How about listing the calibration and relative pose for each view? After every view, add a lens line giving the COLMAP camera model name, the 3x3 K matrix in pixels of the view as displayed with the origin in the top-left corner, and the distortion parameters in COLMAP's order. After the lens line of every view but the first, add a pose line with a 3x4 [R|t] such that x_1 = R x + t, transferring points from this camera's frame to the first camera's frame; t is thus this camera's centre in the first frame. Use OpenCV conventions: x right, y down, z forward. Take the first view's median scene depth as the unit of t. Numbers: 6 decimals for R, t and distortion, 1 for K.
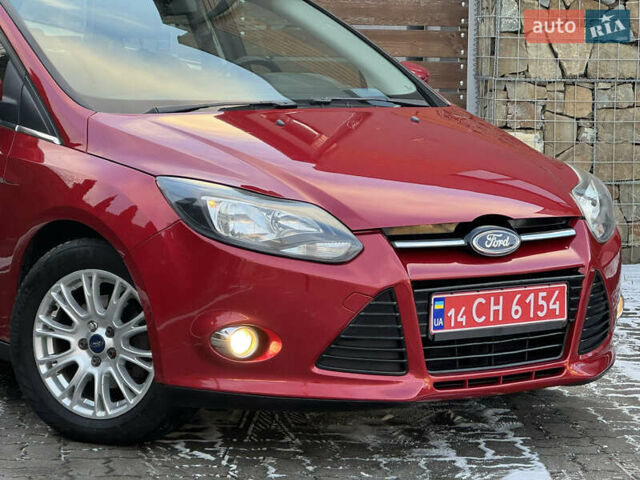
lens RADIAL K [[2379.5, 0, 320.0], [0, 2379.5, 240.0], [0, 0, 1]] dist [-0.664357, 22.761045]
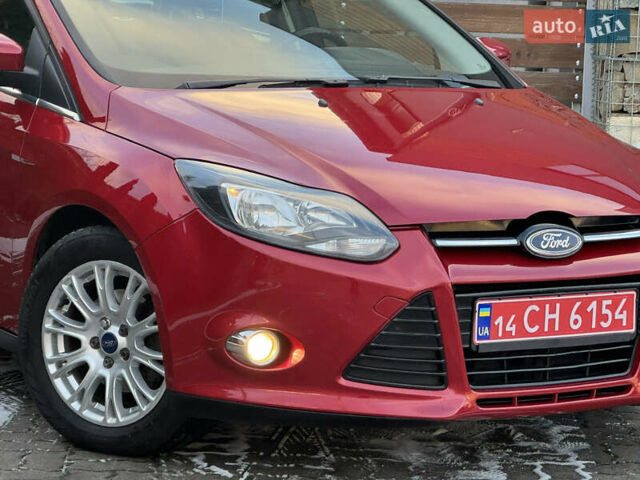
lens RADIAL K [[2379.5, 0, 320.0], [0, 2379.5, 240.0], [0, 0, 1]] dist [-0.664357, 22.761045]
pose [[0.996876, 0.026467, -0.074420, 0.051641], [-0.025705, 0.999607, 0.011169, -0.007509], [0.074687, -0.009221, 0.997164, 0.106874]]
